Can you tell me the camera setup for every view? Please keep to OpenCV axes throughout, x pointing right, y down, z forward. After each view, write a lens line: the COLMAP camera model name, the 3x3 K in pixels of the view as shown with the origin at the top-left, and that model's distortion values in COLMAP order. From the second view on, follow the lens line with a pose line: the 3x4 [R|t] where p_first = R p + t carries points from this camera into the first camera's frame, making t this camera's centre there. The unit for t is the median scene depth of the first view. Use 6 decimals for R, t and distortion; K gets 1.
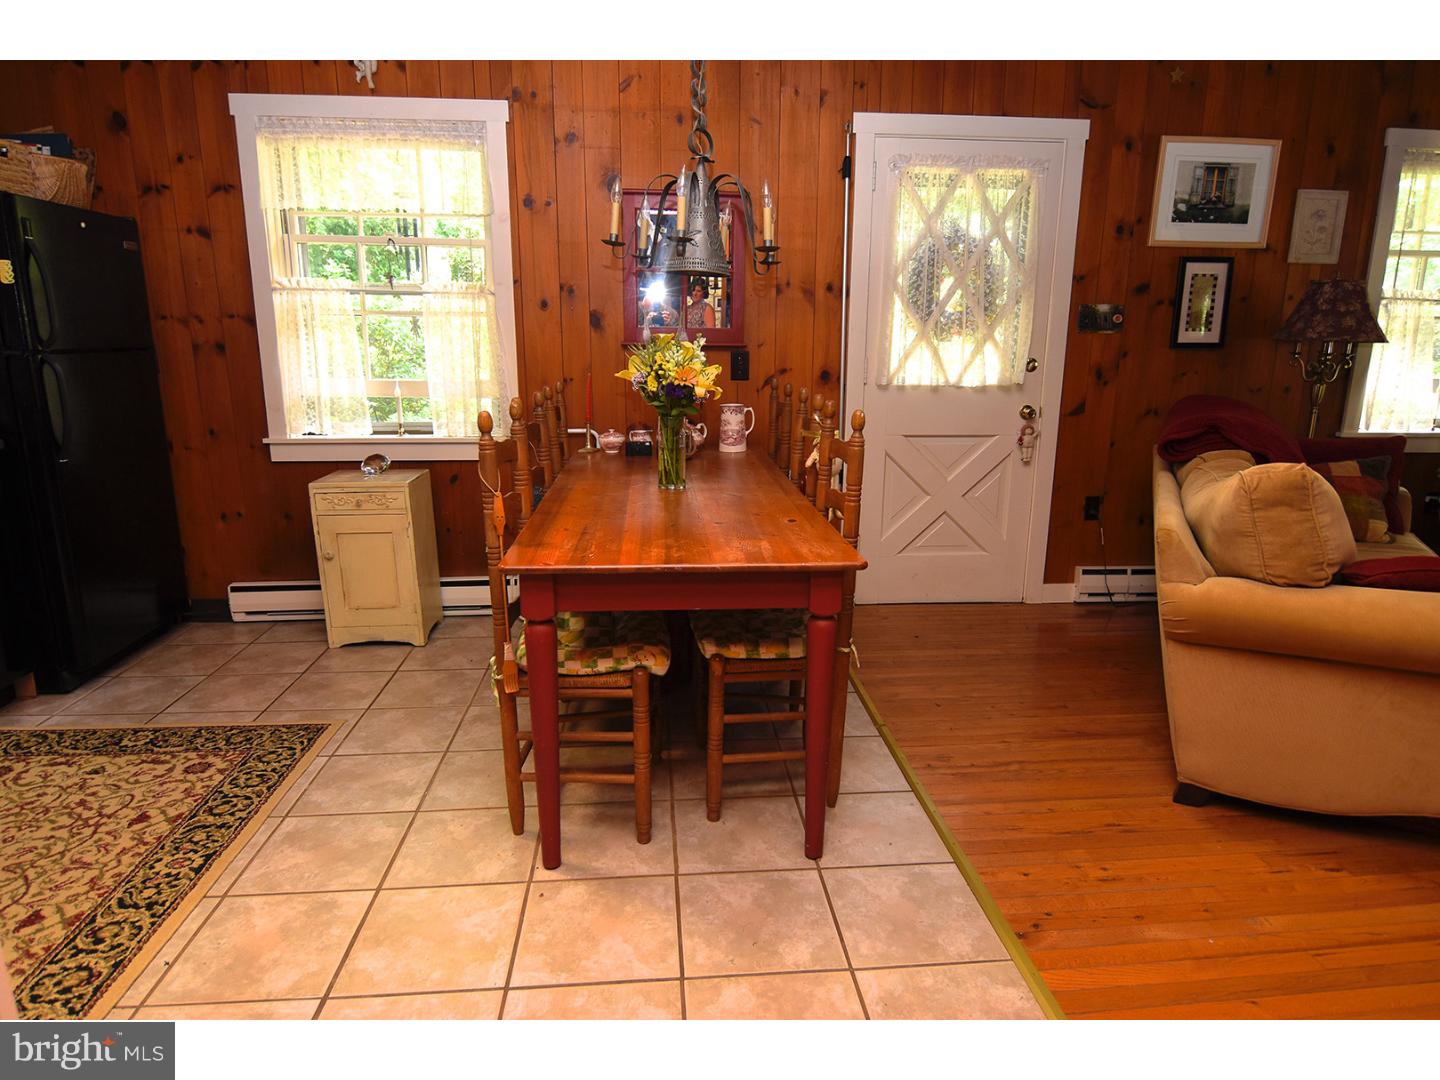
lens RADIAL K [[852.6, 0, 720.0], [0, 852.6, 540.0], [0, 0, 1]] dist [0.001219, -0.014095]
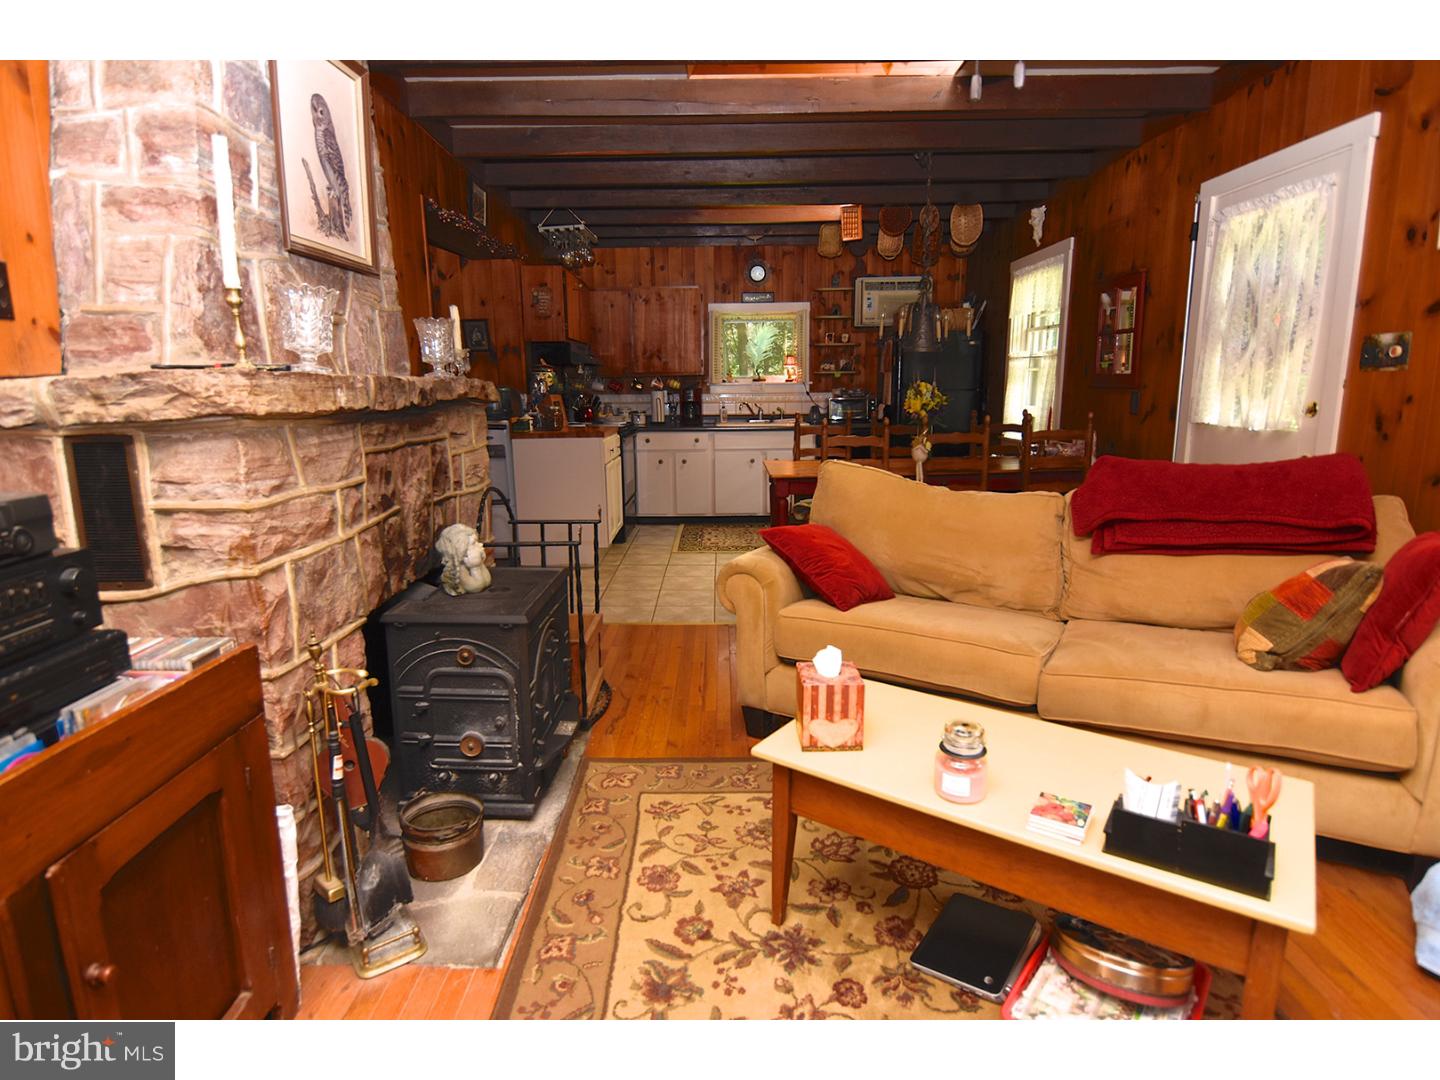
lens RADIAL K [[757.9, 0, 725.3], [0, 757.9, 542.2], [0, 0, 1]] dist [-0.002073, -0.016413]
pose [[-0.077692, 0.196410, -0.977439, 1.273042], [-0.212327, 0.954651, 0.208708, -0.119503], [0.974105, 0.223751, -0.032465, 0.519724]]
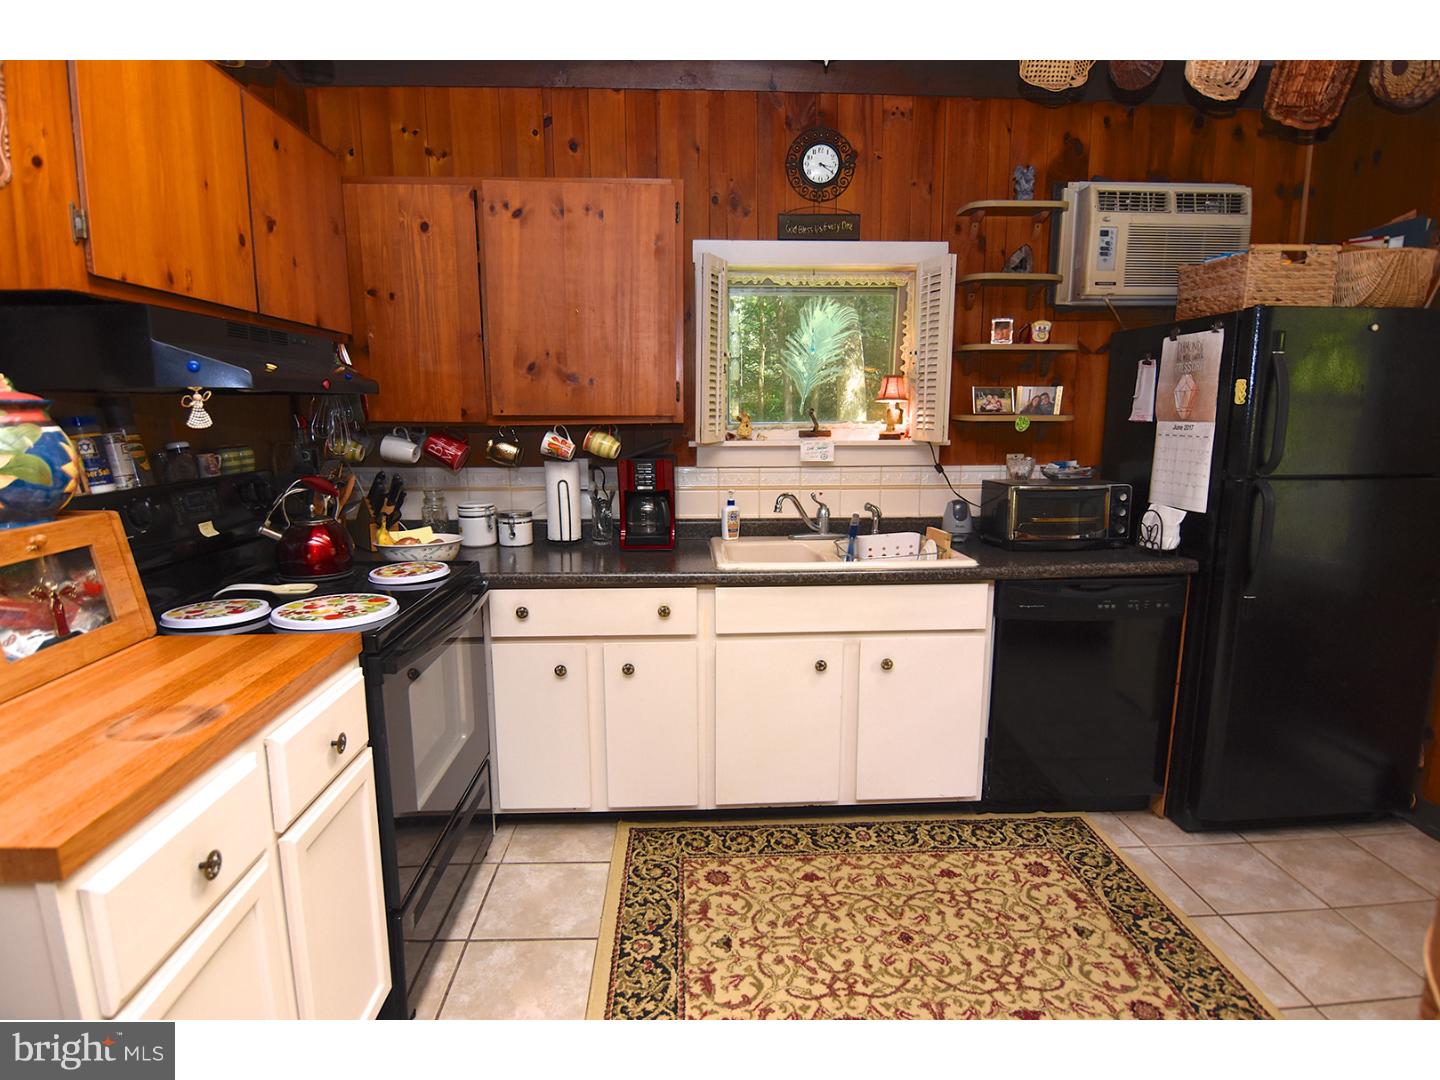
lens RADIAL K [[757.9, 0, 725.3], [0, 757.9, 542.2], [0, 0, 1]] dist [-0.002073, -0.016413]
pose [[-0.027820, 0.163915, -0.986082, 0.012556], [-0.221196, 0.961000, 0.165987, -0.131008], [0.974833, 0.222735, 0.009522, 0.363784]]
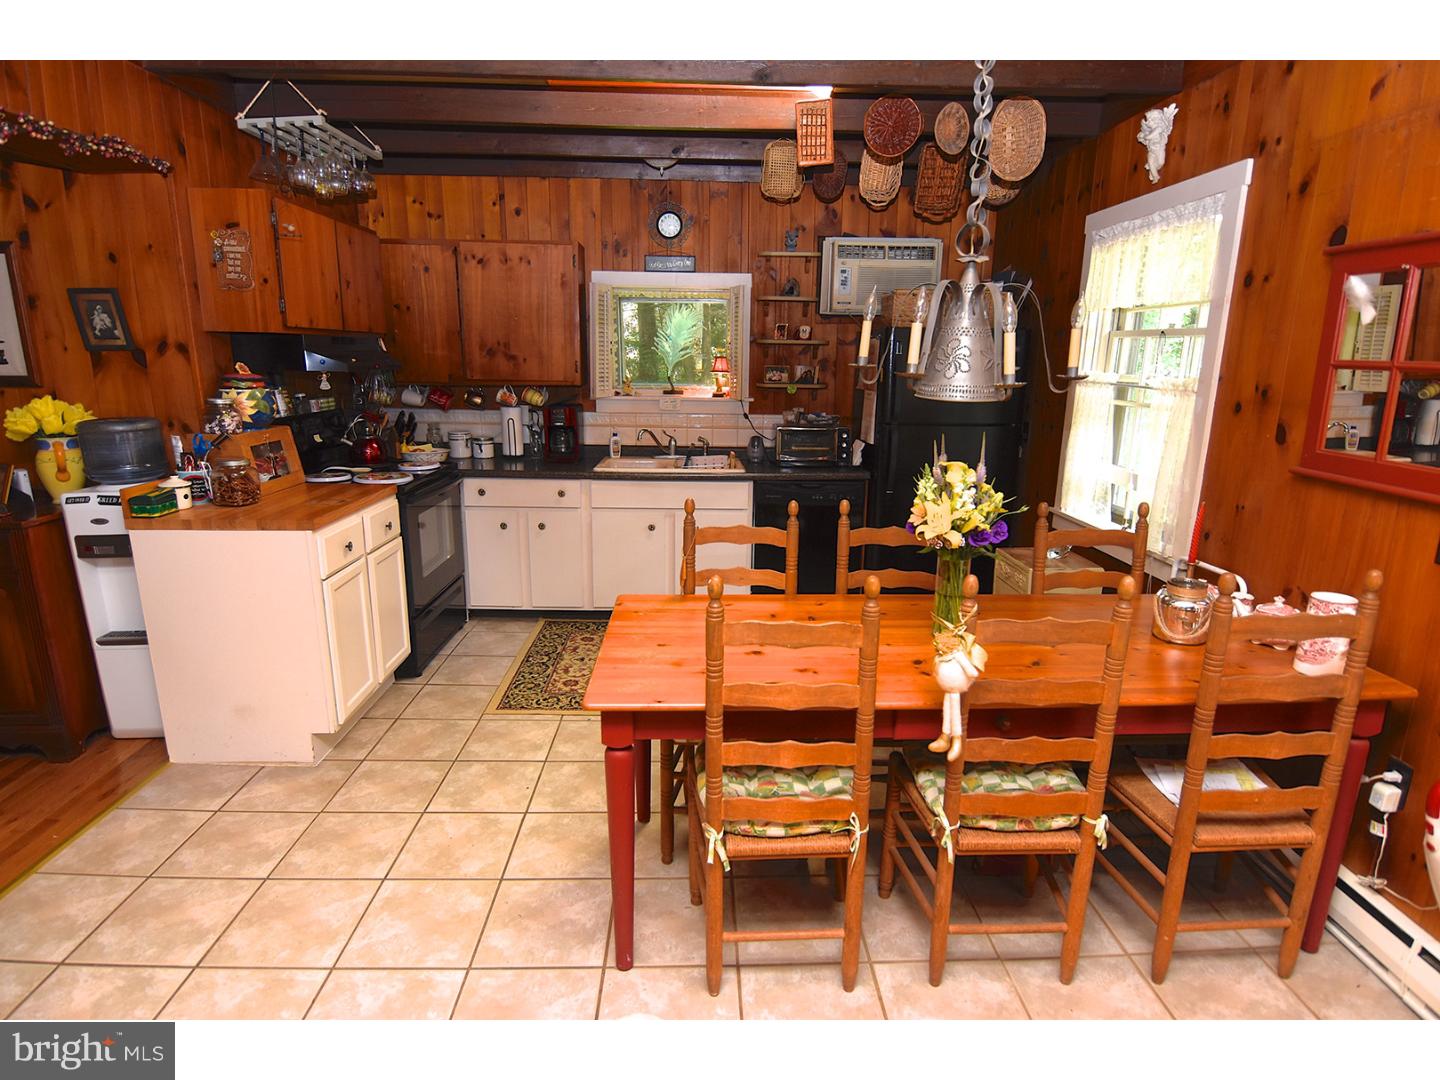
lens RADIAL K [[757.9, 0, 725.3], [0, 757.9, 542.2], [0, 0, 1]] dist [-0.002073, -0.016413]
pose [[-0.046305, 0.229865, -0.972120, 0.521939], [-0.239501, 0.942225, 0.234205, -0.216609], [0.969791, 0.243669, 0.011423, 0.583472]]
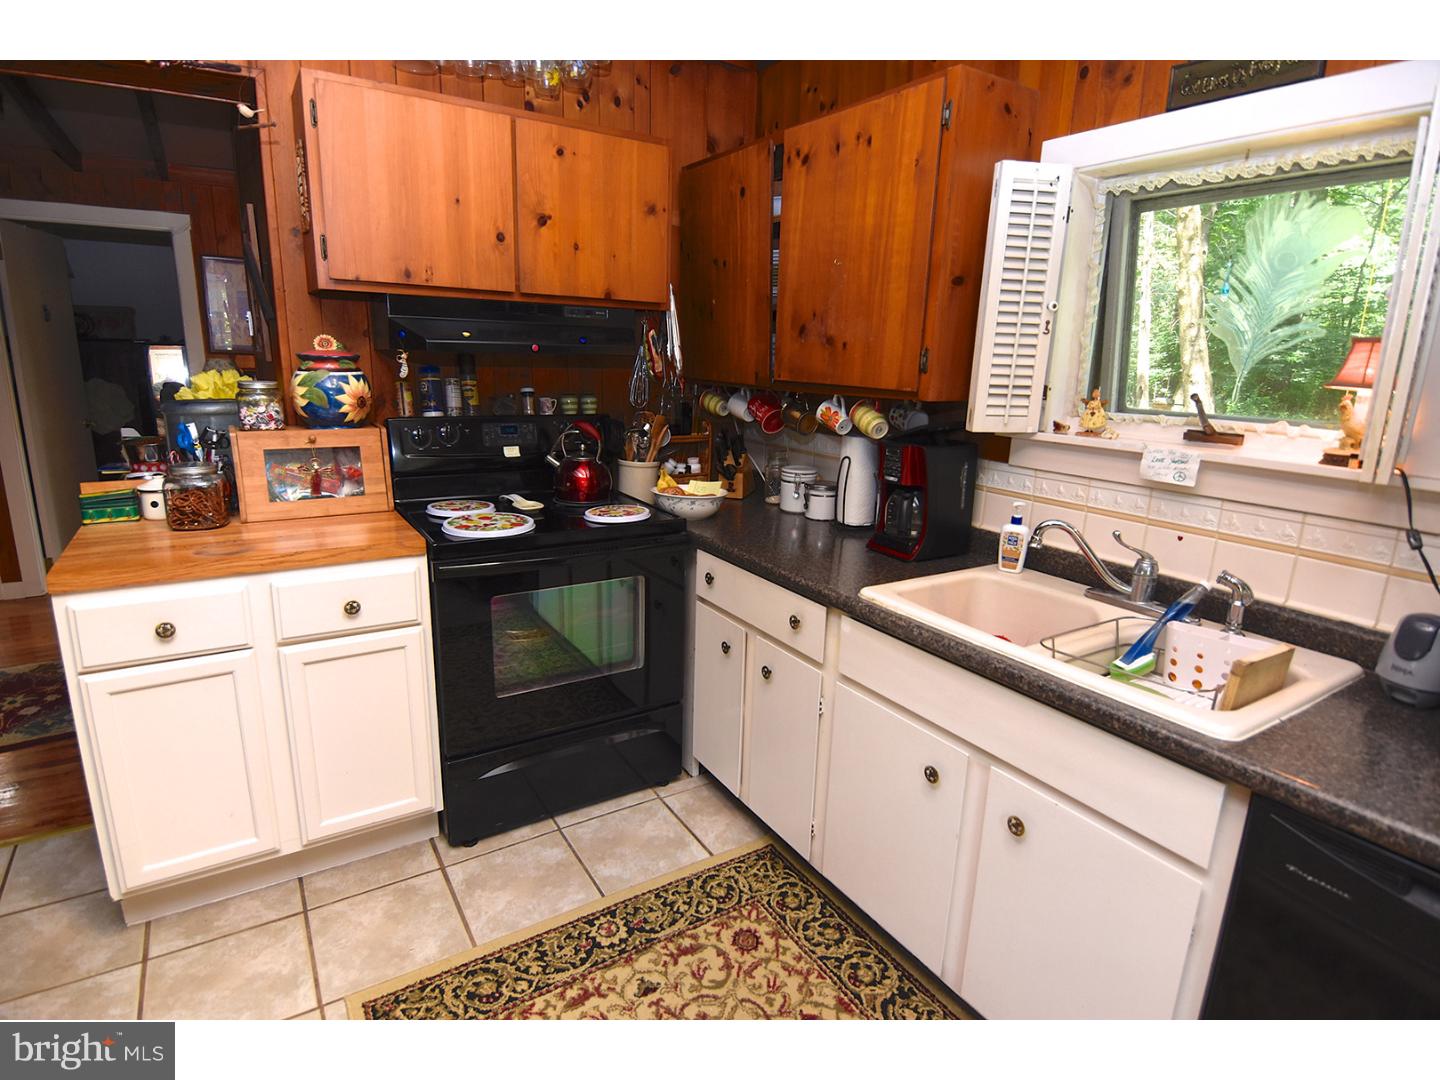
lens RADIAL K [[757.9, 0, 725.3], [0, 757.9, 542.2], [0, 0, 1]] dist [-0.002073, -0.016413]
pose [[-0.883222, 0.078456, -0.462346, -0.330853], [-0.140369, 0.896476, 0.420271, -0.231390], [0.447455, 0.436091, -0.780774, 0.718496]]
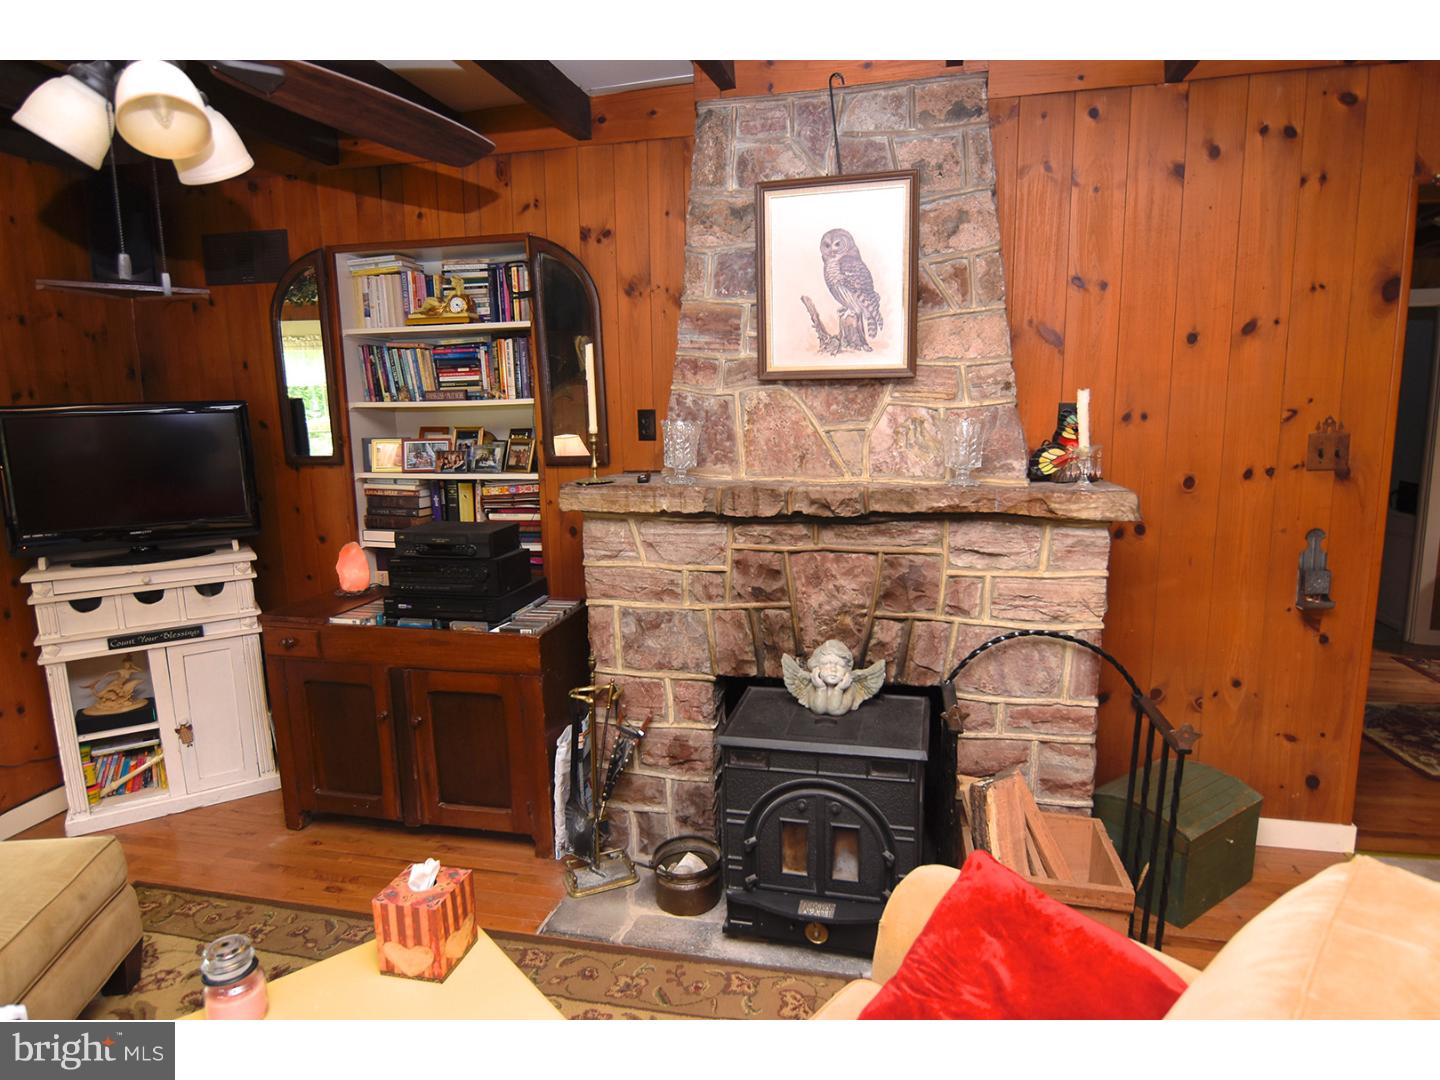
lens RADIAL K [[852.6, 0, 720.0], [0, 852.6, 540.0], [0, 0, 1]] dist [0.001219, -0.014095]
pose [[-0.950998, -0.039168, 0.306708, 0.533034], [0.080608, 0.926236, 0.368224, -0.289569], [-0.298506, 0.374903, -0.877691, 0.878978]]
